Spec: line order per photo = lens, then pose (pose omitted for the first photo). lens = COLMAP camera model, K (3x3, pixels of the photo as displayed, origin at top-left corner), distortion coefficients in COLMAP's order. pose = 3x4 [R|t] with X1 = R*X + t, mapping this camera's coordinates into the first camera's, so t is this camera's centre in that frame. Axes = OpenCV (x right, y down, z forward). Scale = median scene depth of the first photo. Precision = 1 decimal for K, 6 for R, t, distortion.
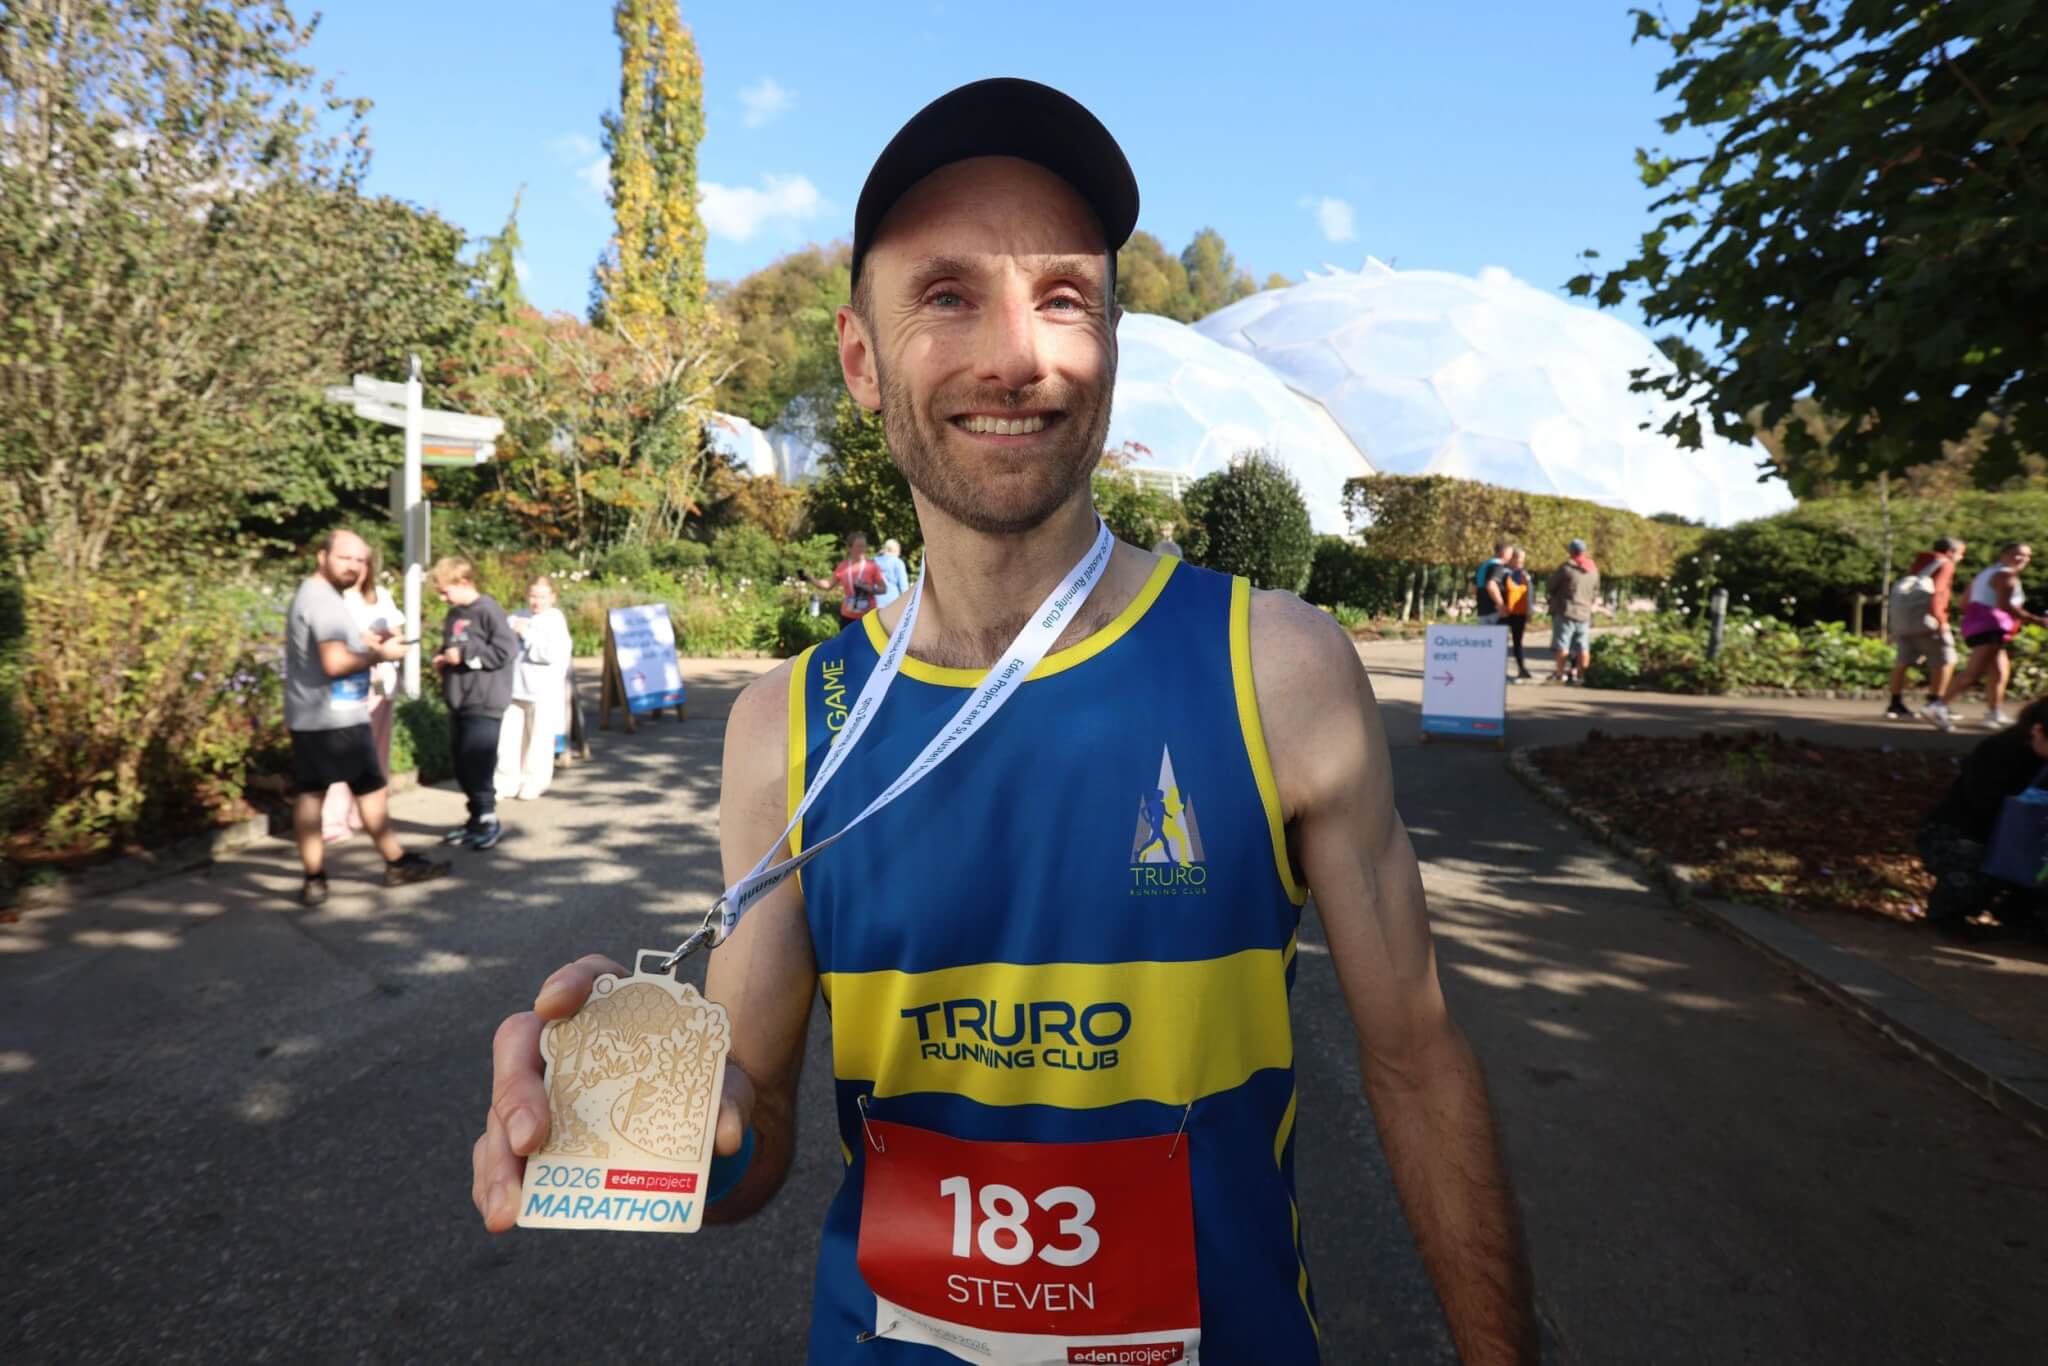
lens RADIAL K [[1382.7, 0, 963.3], [0, 1382.7, 679.6], [0, 0, 1]] dist [-0.000069, 0.002122]
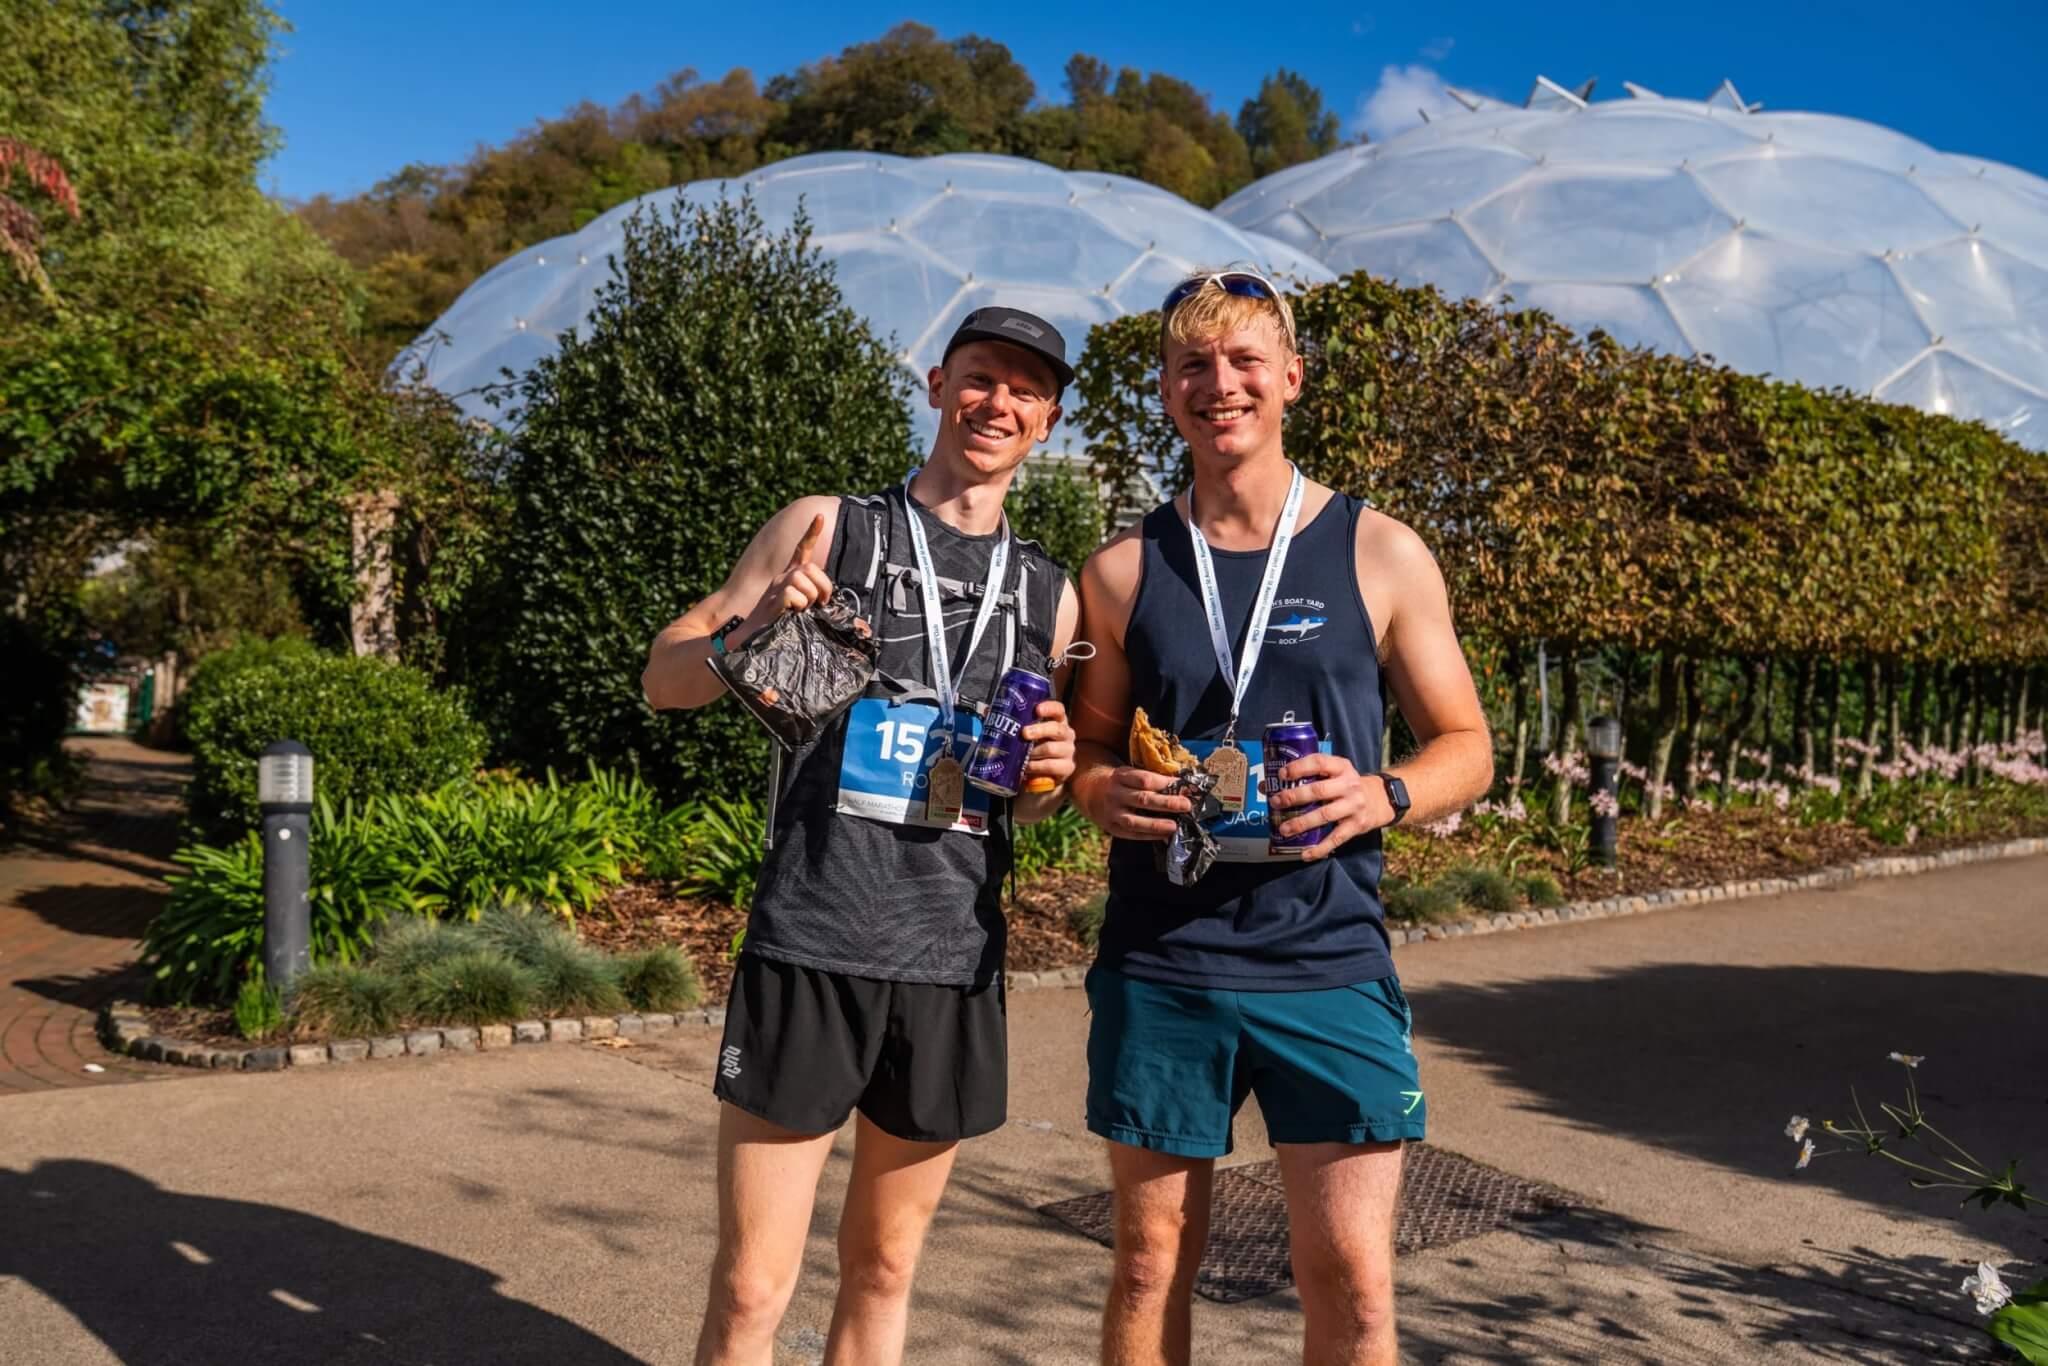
lens RADIAL K [[1895.3, 0, 1054.9], [0, 1895.3, 619.5], [0, 0, 1]] dist [-0.005675, 0.189375]
pose [[0.999349, -0.010432, -0.034535, 0.331533], [0.006801, 0.994592, -0.103636, -0.055820], [0.035429, 0.103333, 0.994016, 0.732309]]
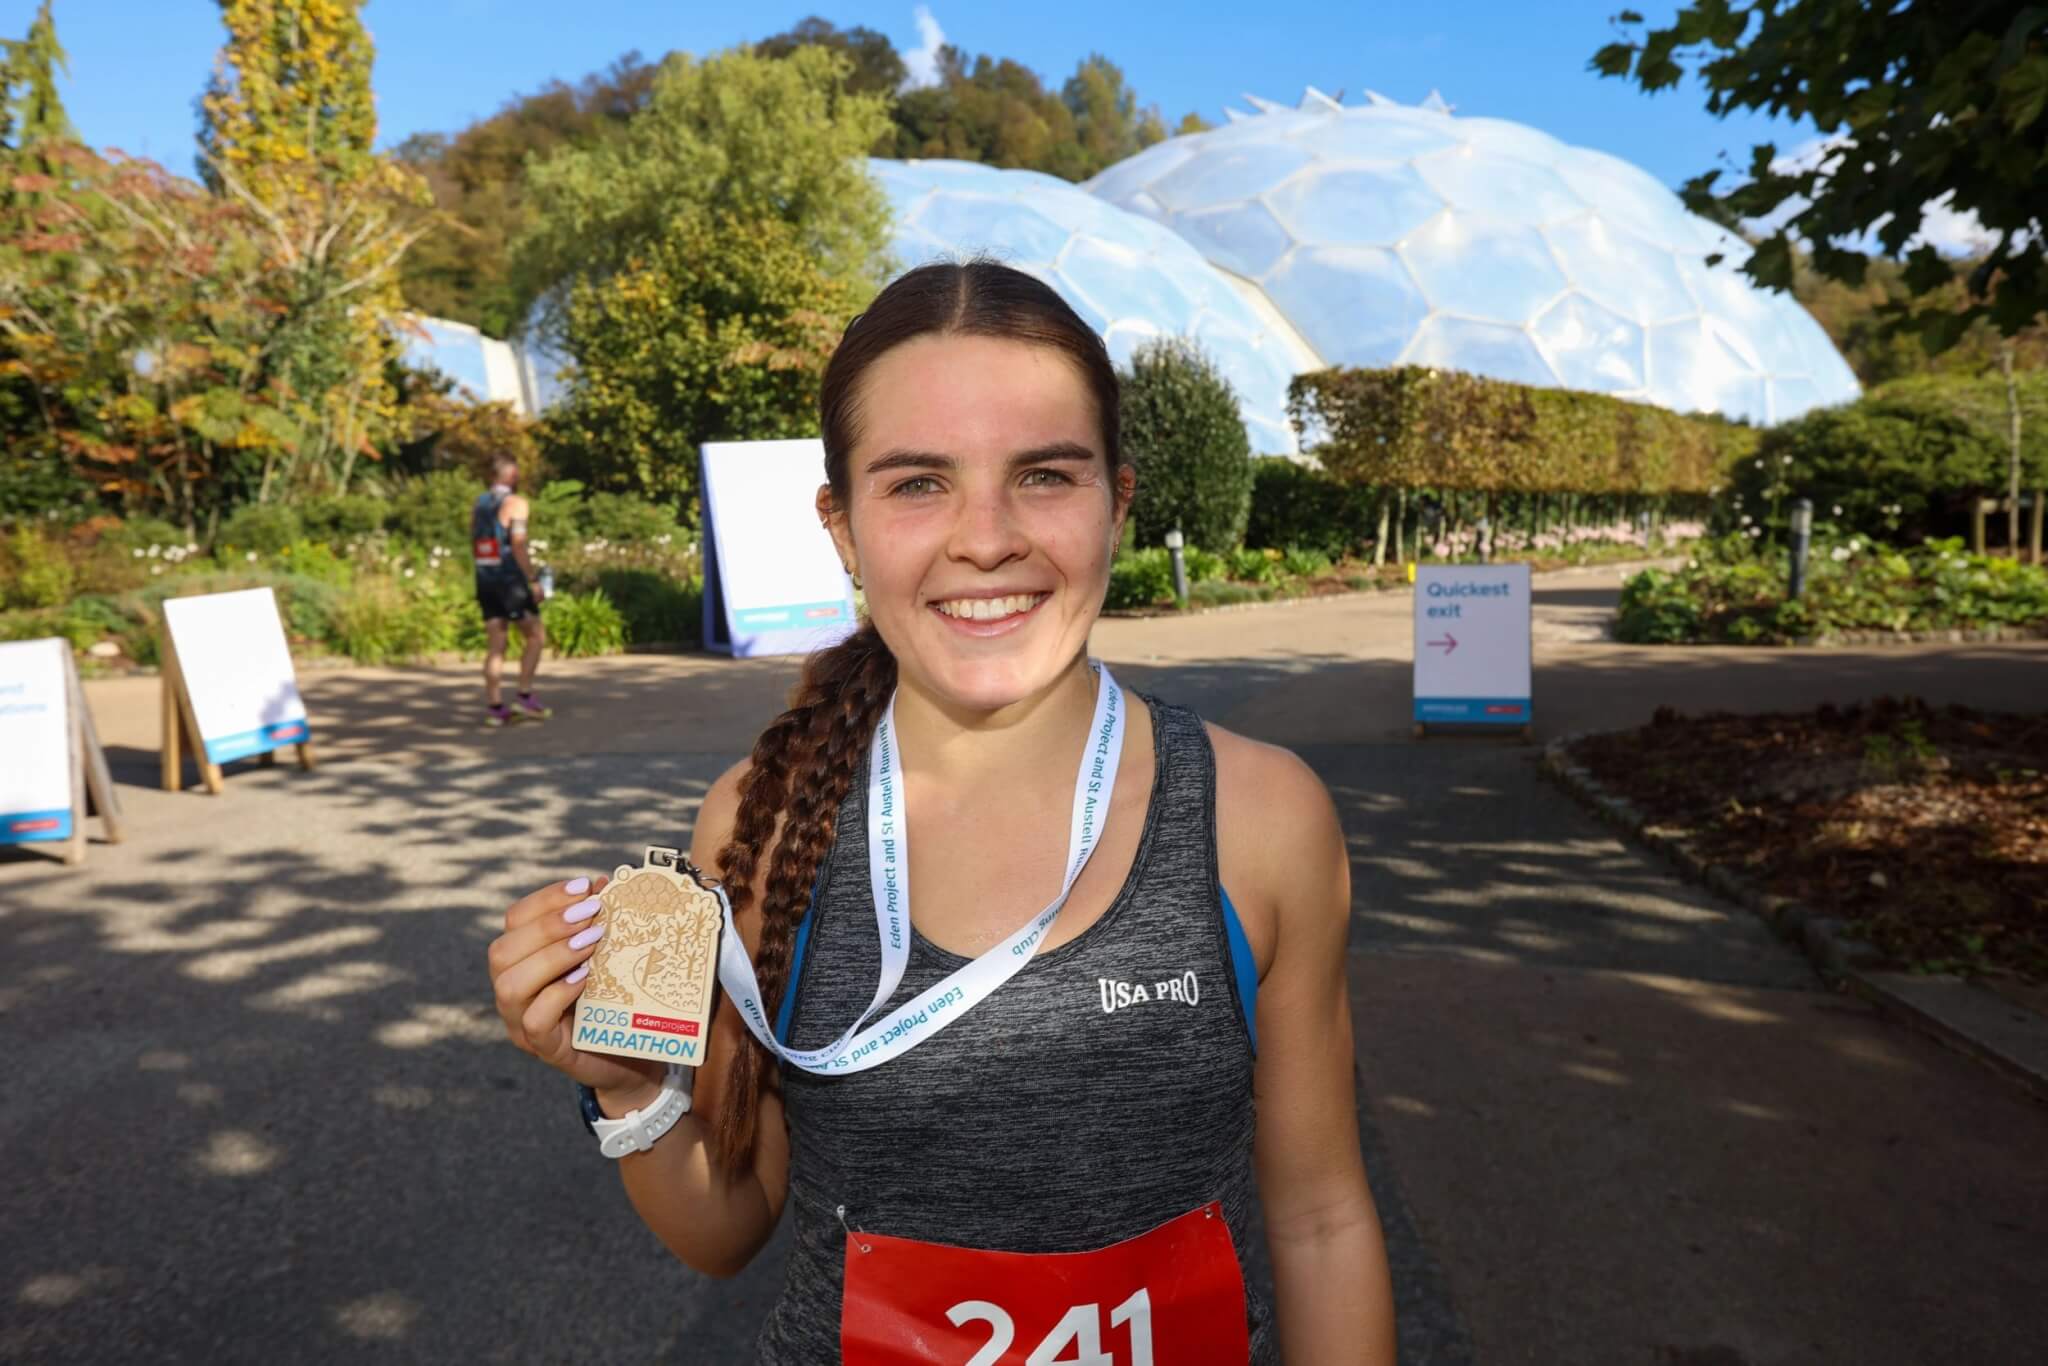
lens RADIAL K [[1799.5, 0, 1024.0], [0, 1799.5, 683.0], [0, 0, 1]] dist [0.080738, 0.005947]
pose [[0.992045, -0.053397, 0.113997, 0.019194], [0.052296, 0.998552, 0.012633, -0.001958], [-0.114507, -0.006571, 0.993401, 0.067918]]
